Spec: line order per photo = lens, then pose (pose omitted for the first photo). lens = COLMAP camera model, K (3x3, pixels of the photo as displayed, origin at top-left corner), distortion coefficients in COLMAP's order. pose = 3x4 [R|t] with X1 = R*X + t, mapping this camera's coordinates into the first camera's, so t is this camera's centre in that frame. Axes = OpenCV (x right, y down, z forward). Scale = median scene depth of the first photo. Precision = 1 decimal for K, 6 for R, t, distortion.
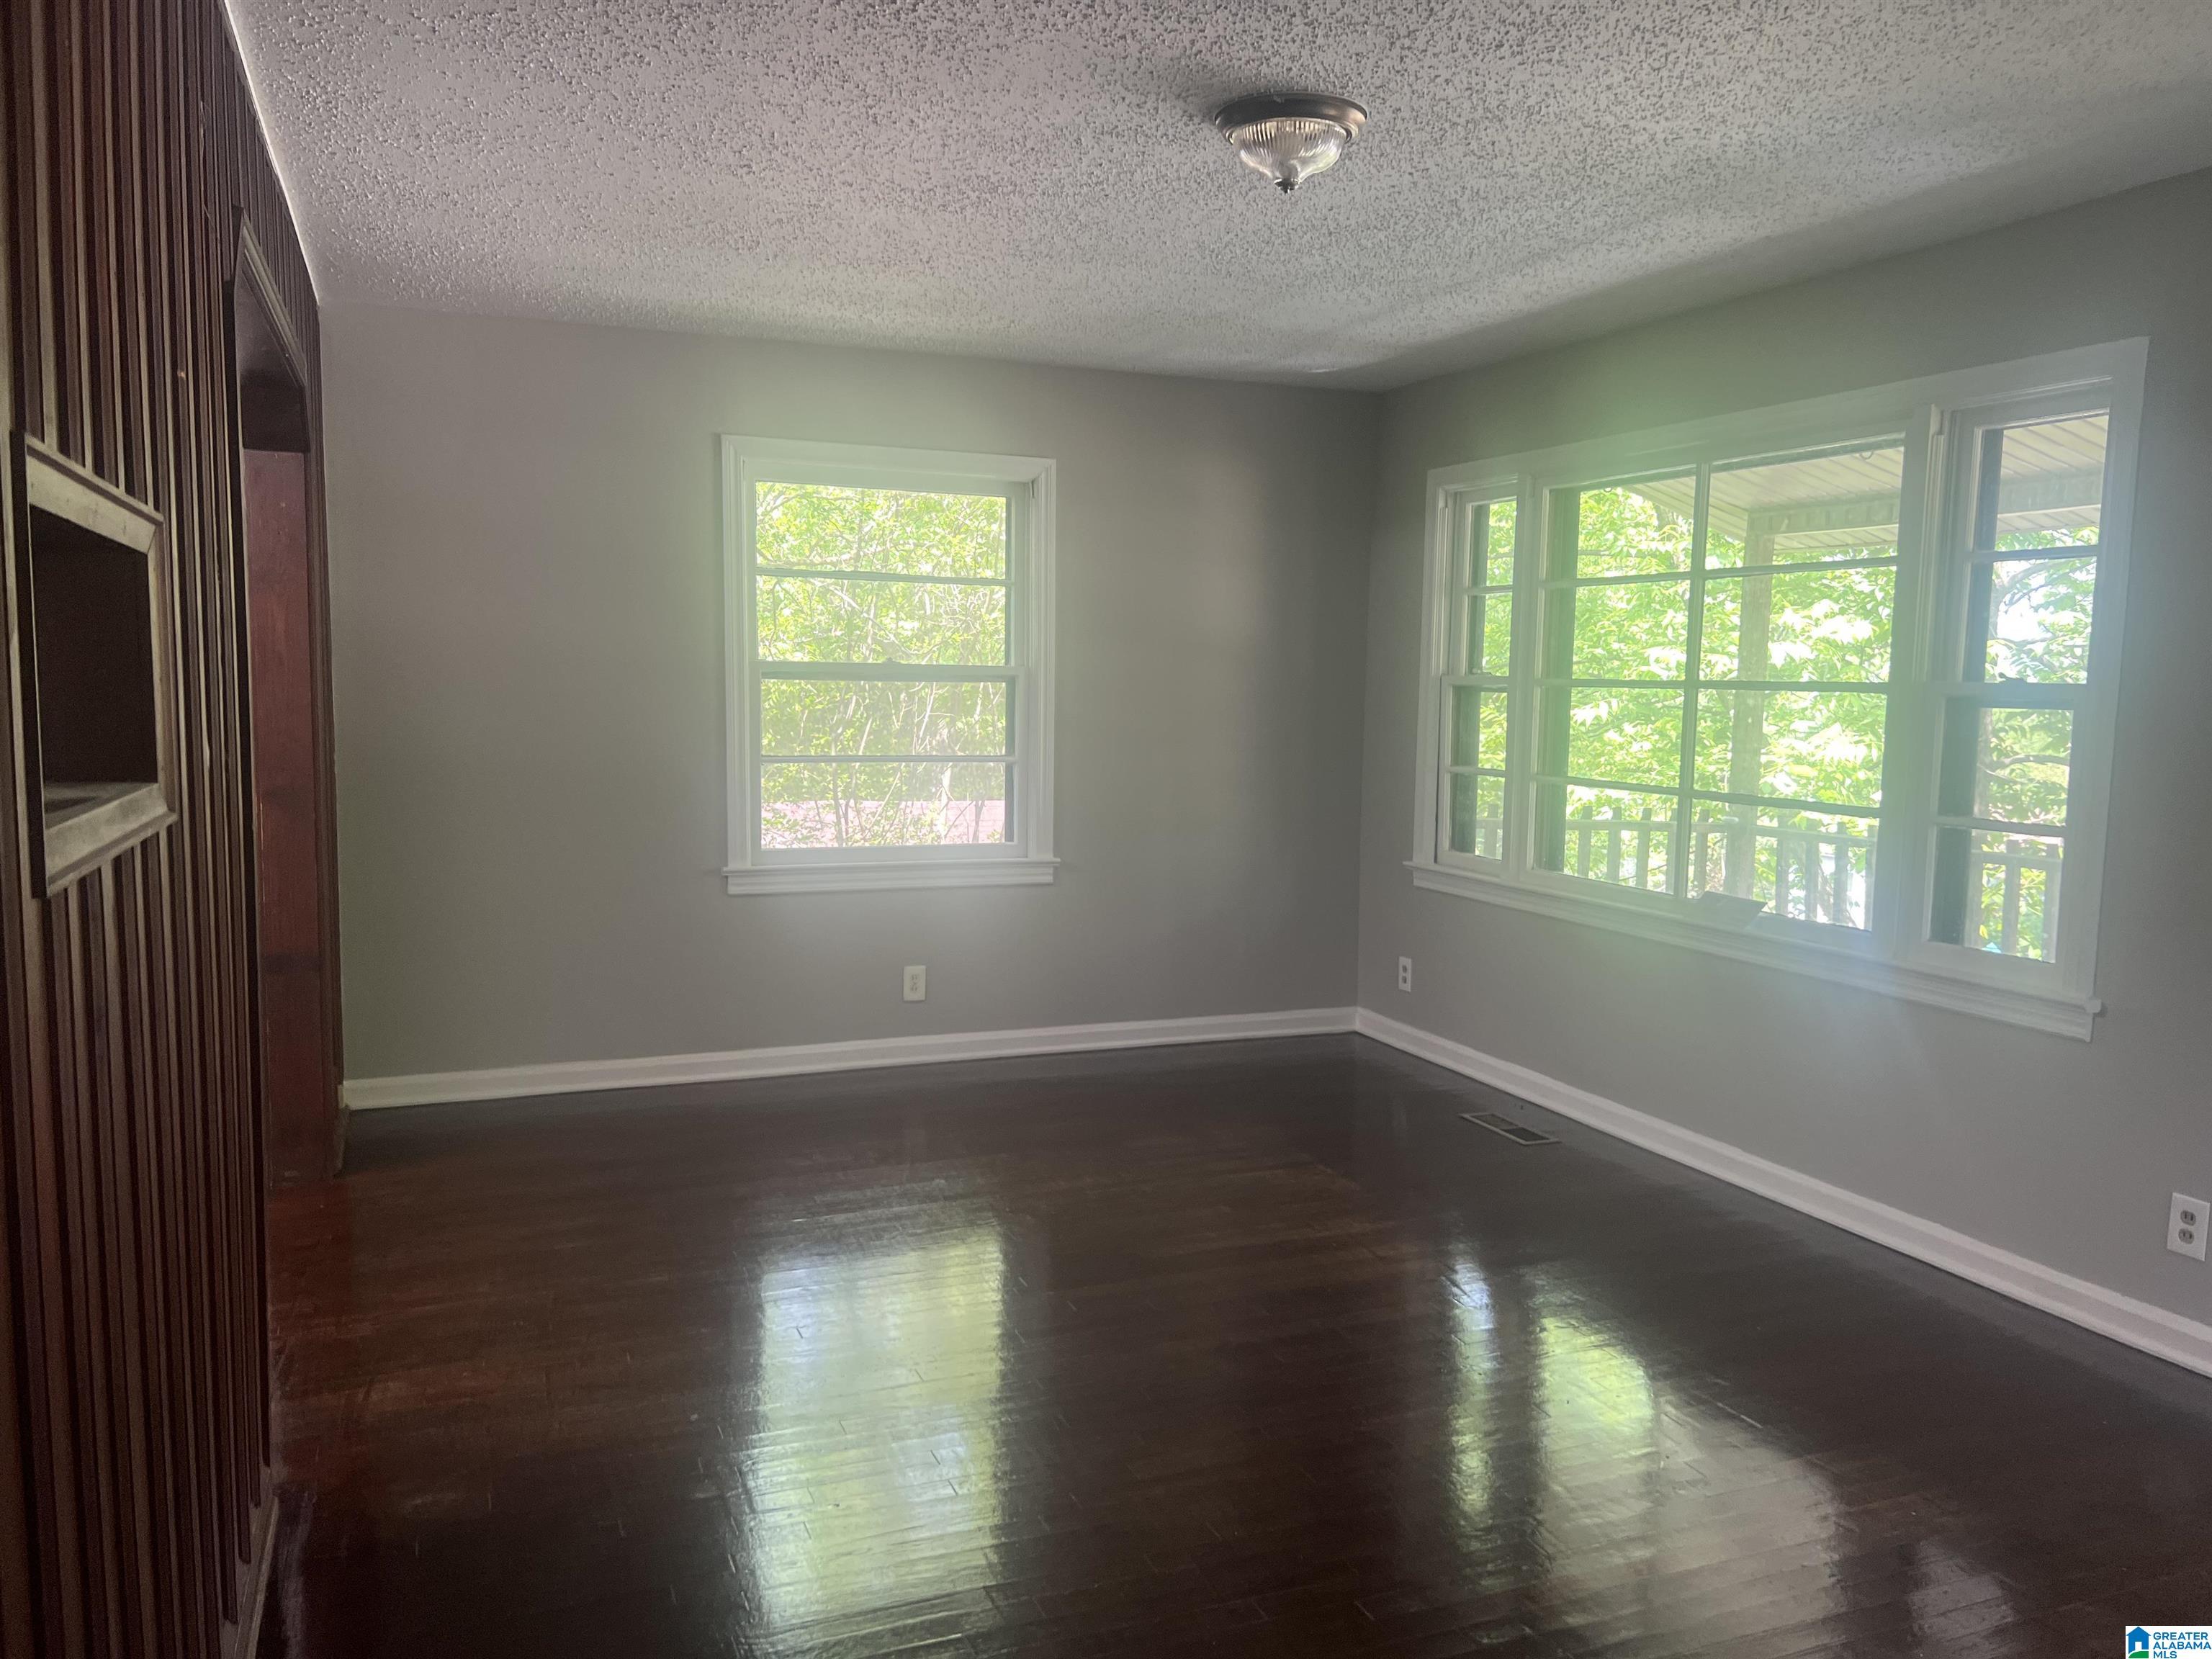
lens RADIAL K [[1667.3, 0, 1114.0], [0, 1667.3, 828.0], [0, 0, 1]] dist [0.063057, -0.087573]
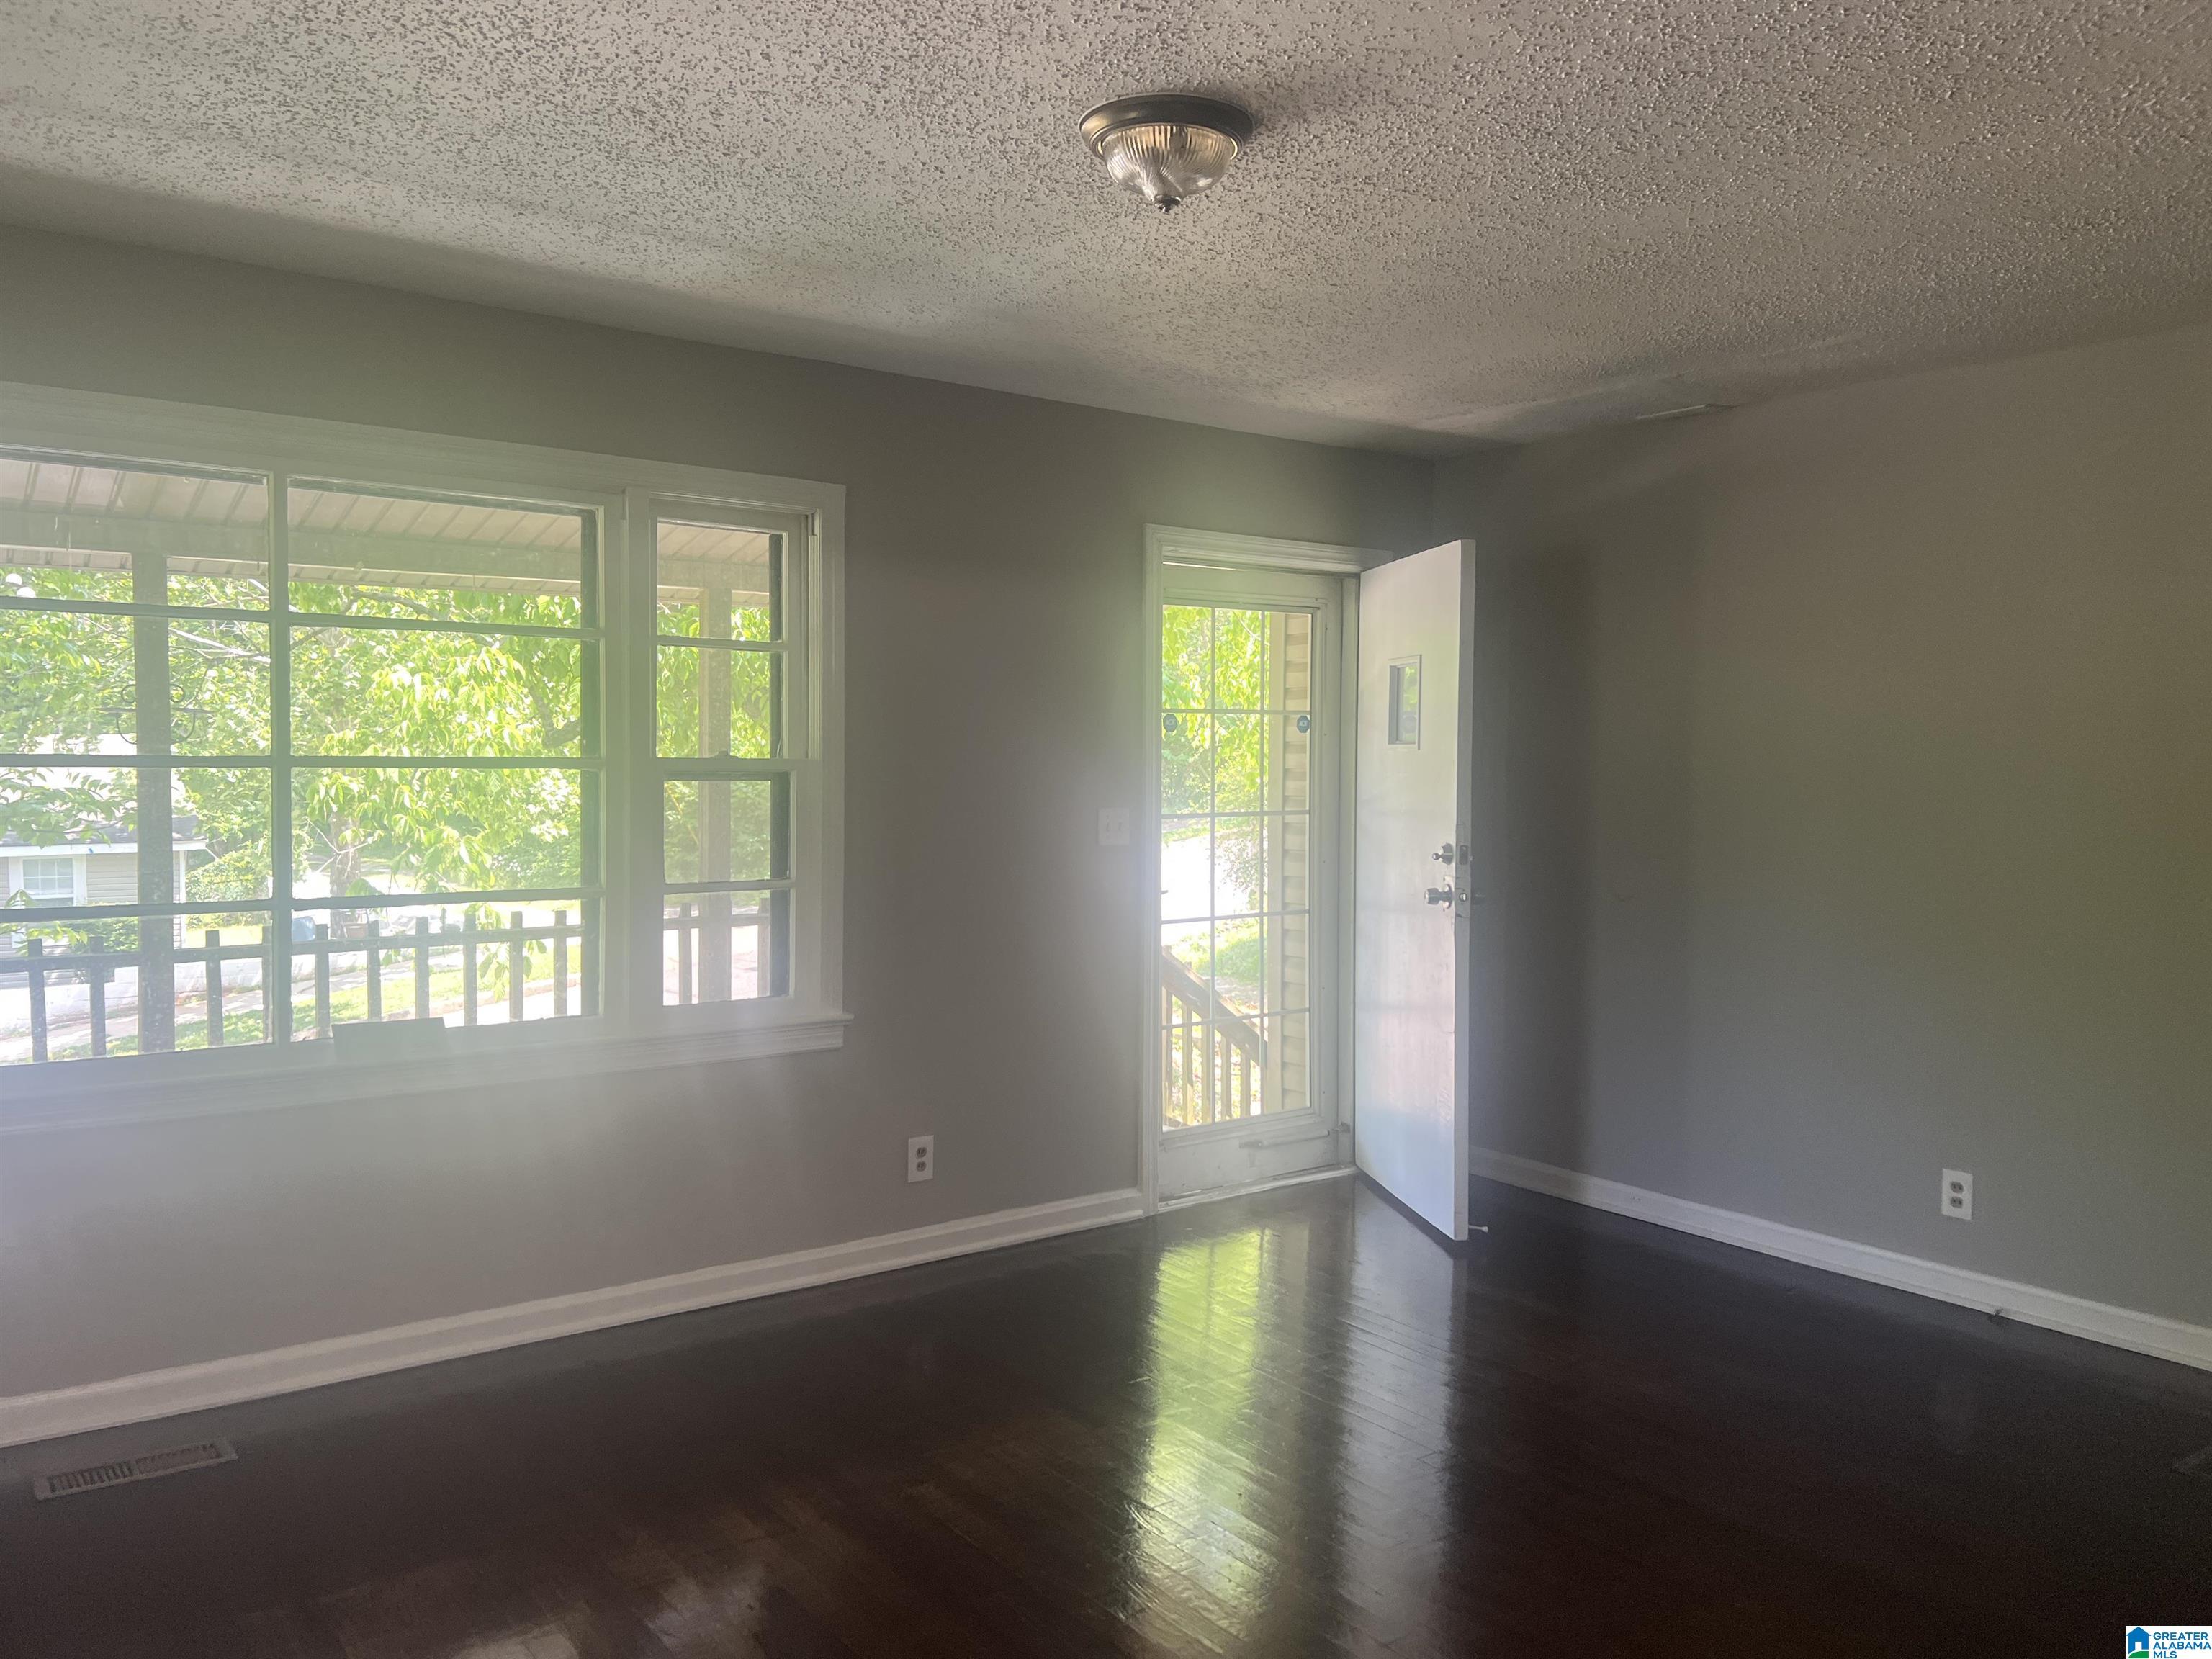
lens RADIAL K [[1667.3, 0, 1114.0], [0, 1667.3, 828.0], [0, 0, 1]] dist [0.063057, -0.087573]
pose [[-0.259093, -0.060086, 0.963982, -0.529557], [0.072516, 0.994036, 0.081450, -0.098098], [-0.963126, 0.091007, -0.253191, 0.912655]]
